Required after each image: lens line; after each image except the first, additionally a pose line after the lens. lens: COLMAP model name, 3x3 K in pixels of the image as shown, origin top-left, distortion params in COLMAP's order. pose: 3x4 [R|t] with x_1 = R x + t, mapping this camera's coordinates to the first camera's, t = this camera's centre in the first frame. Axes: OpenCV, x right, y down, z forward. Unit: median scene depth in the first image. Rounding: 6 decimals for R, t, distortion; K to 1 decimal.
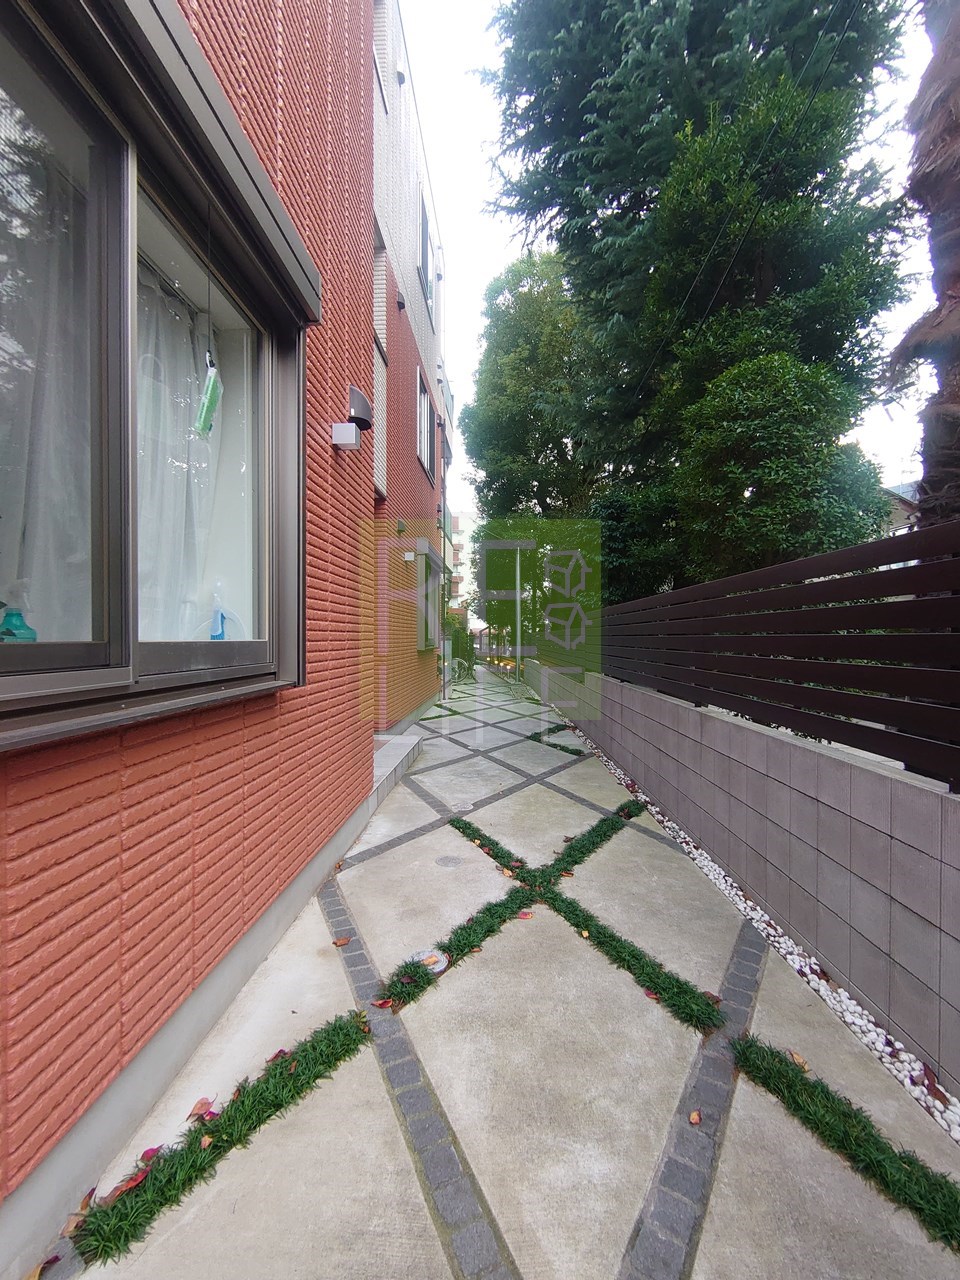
lens RADIAL K [[549.3, 0, 480.0], [0, 549.3, 640.0], [0, 0, 1]] dist [0.003015, -0.000271]
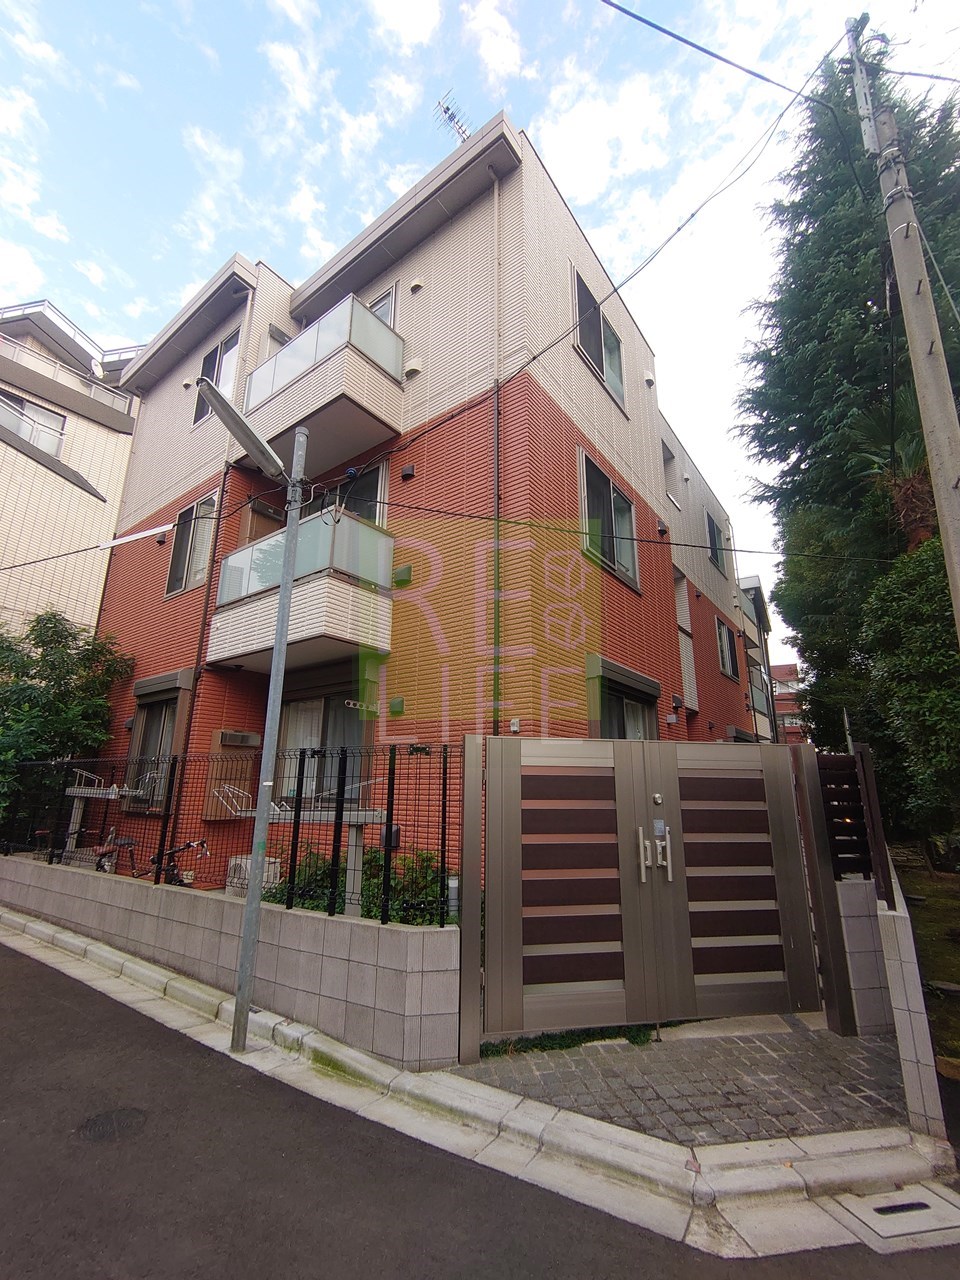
lens RADIAL K [[549.3, 0, 480.0], [0, 549.3, 640.0], [0, 0, 1]] dist [0.003015, -0.000271]
pose [[0.829052, -0.139952, -0.541375, 0.146274], [-0.008072, 0.965076, -0.261844, -0.017172], [0.559114, 0.221452, 0.798968, -0.515326]]
